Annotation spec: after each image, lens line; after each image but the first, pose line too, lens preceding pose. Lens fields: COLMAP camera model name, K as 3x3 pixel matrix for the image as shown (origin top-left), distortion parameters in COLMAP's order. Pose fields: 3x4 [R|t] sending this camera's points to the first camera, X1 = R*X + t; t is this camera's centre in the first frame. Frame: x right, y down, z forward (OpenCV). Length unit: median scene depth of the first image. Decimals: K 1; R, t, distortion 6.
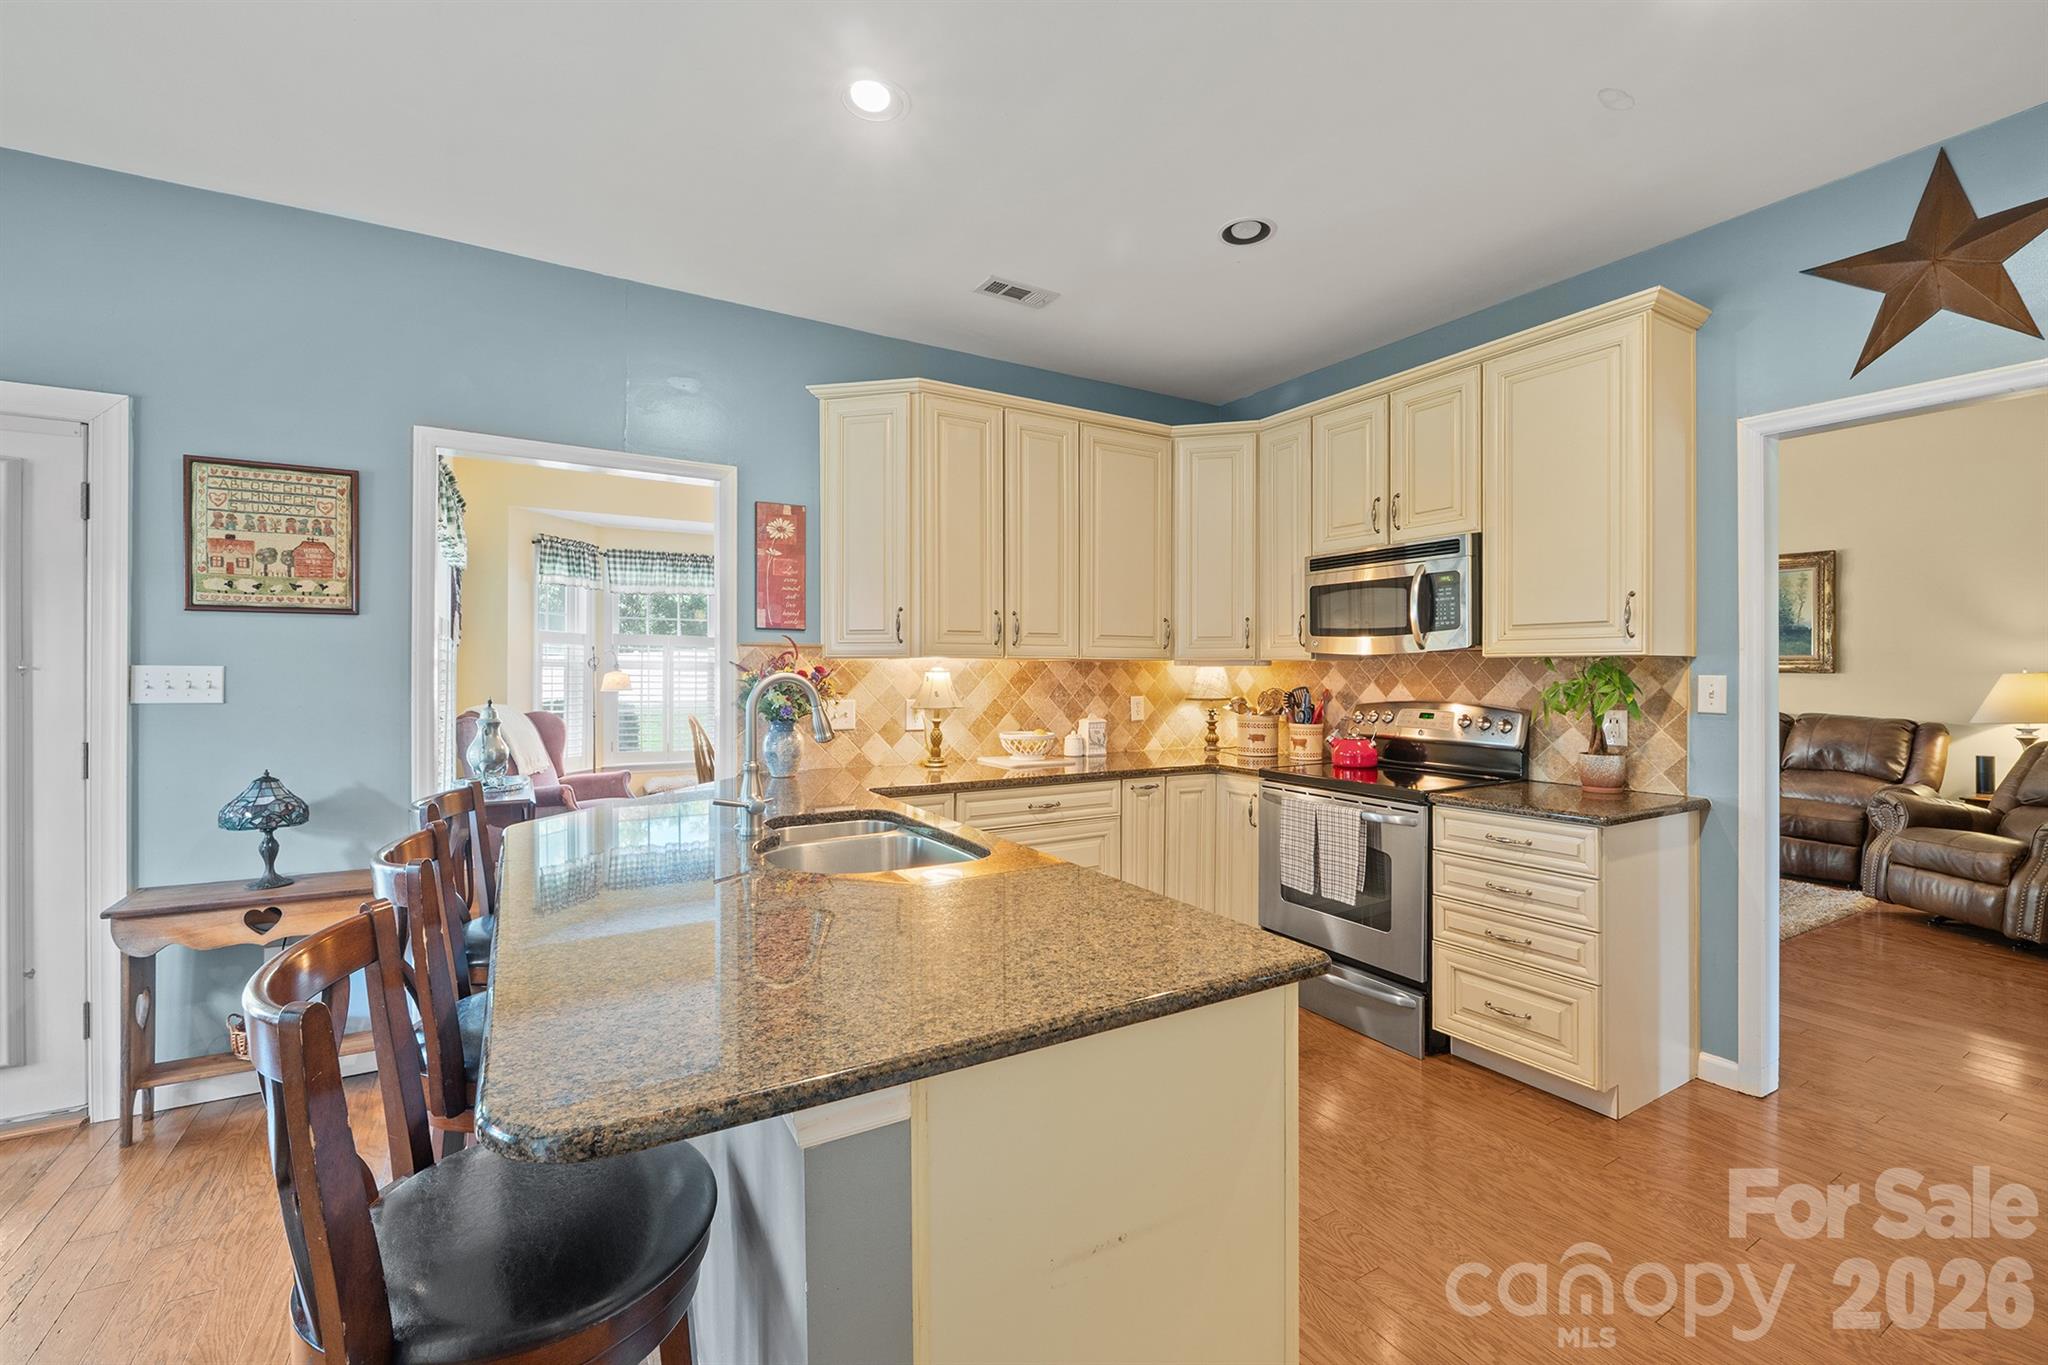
lens RADIAL K [[864.9, 0, 1010.6], [0, 864.9, 675.8], [0, 0, 1]] dist [-0.008435, 0.000252]
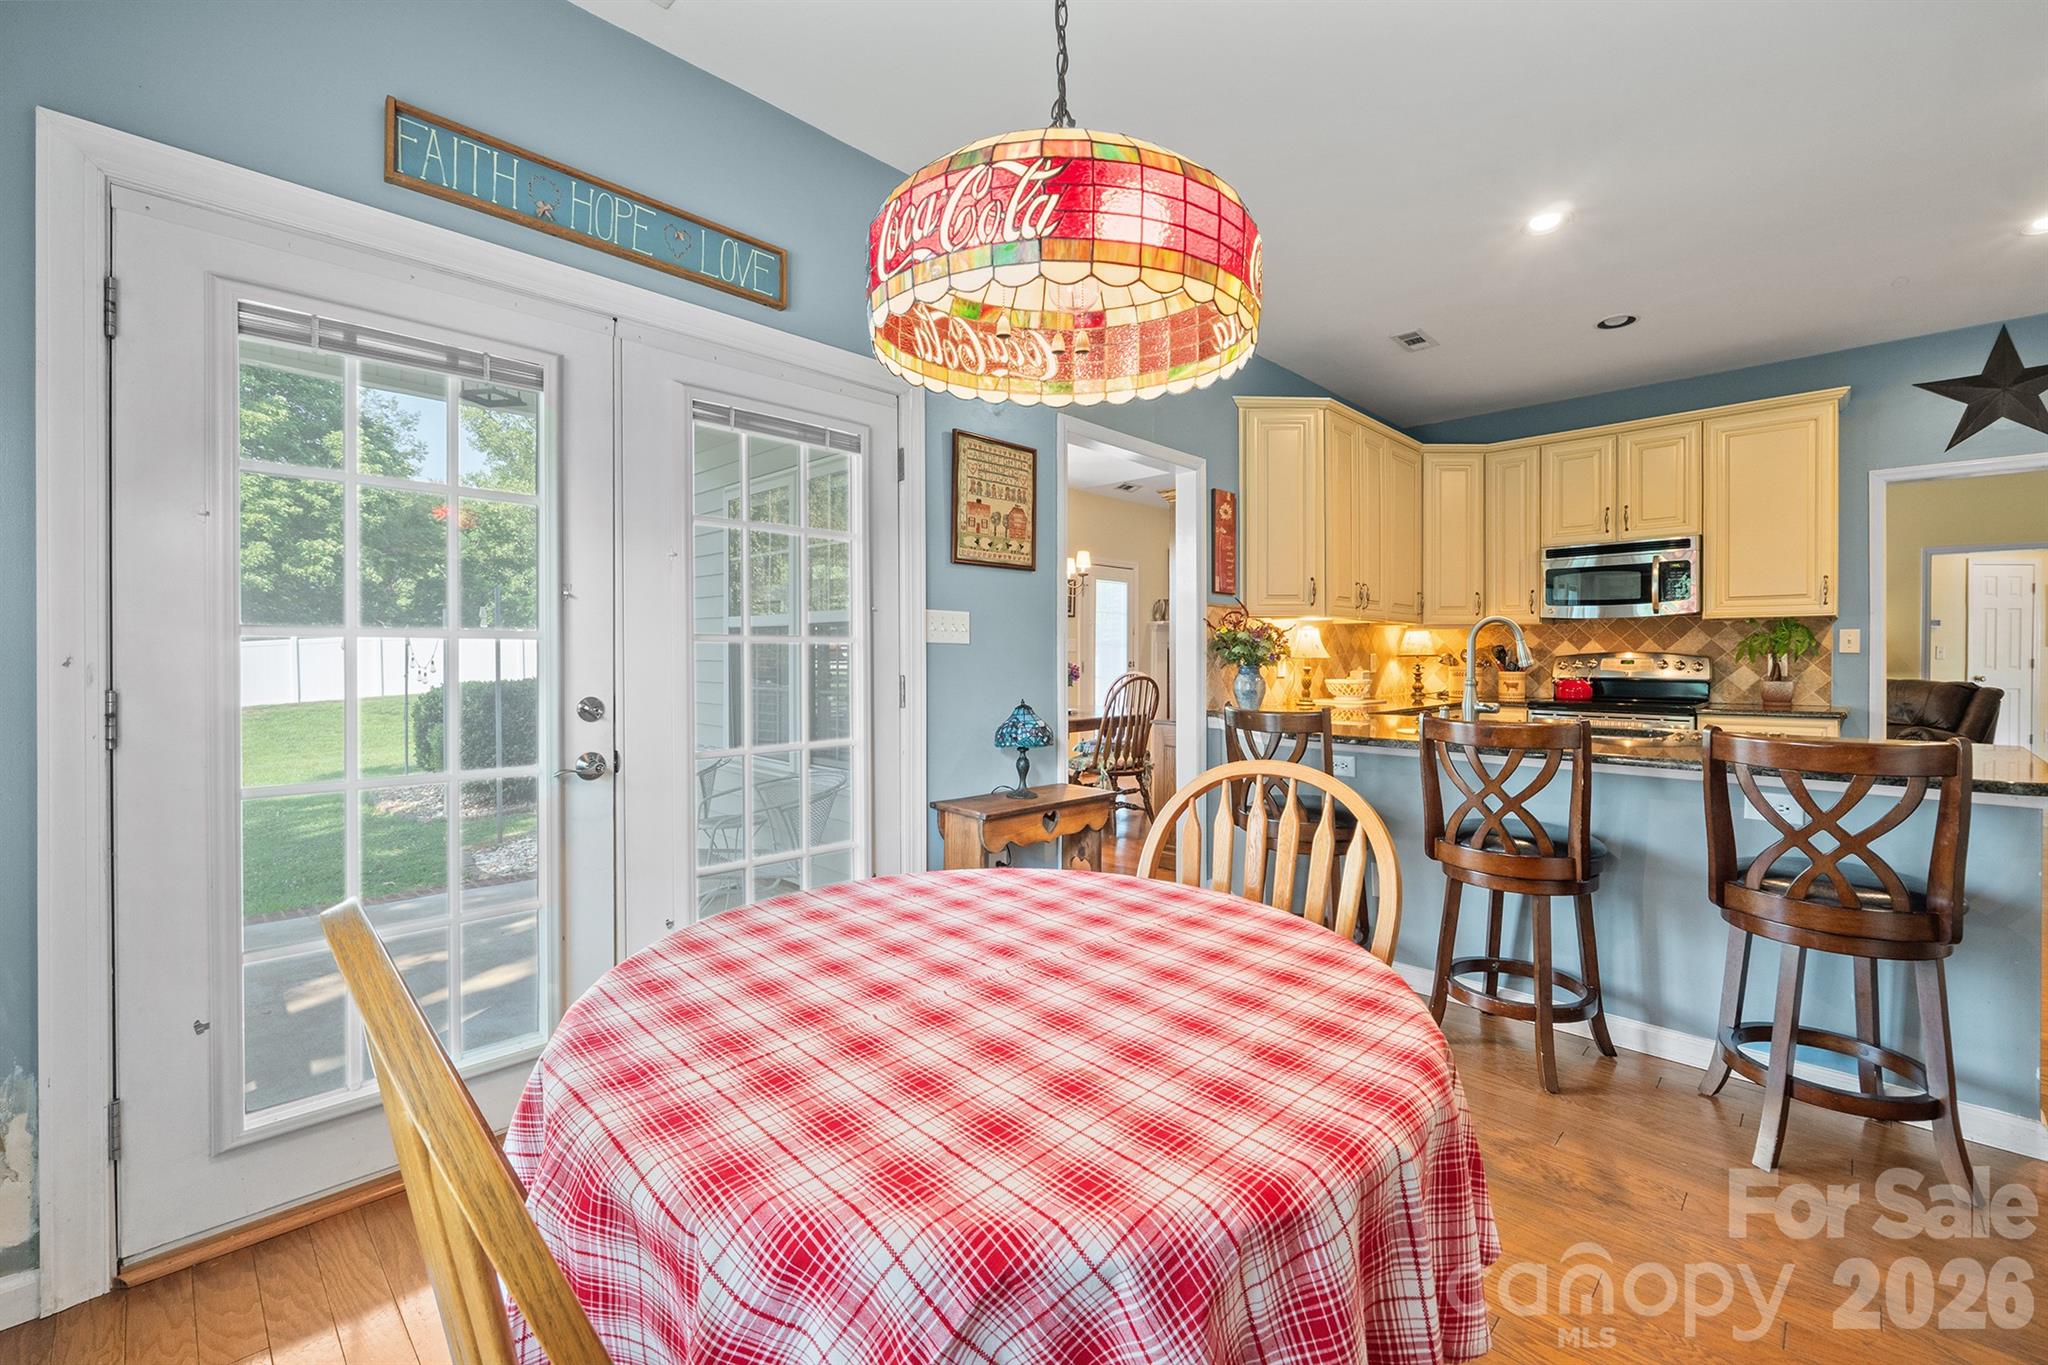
lens RADIAL K [[864.9, 0, 1018.8], [0, 864.9, 668.7], [0, 0, 1]] dist [-0.008435, 0.000252]
pose [[0.965521, -0.006151, 0.260251, -0.929434], [0.004294, 0.999961, 0.007705, 0.045566], [-0.260288, -0.006322, 0.965510, -0.120714]]
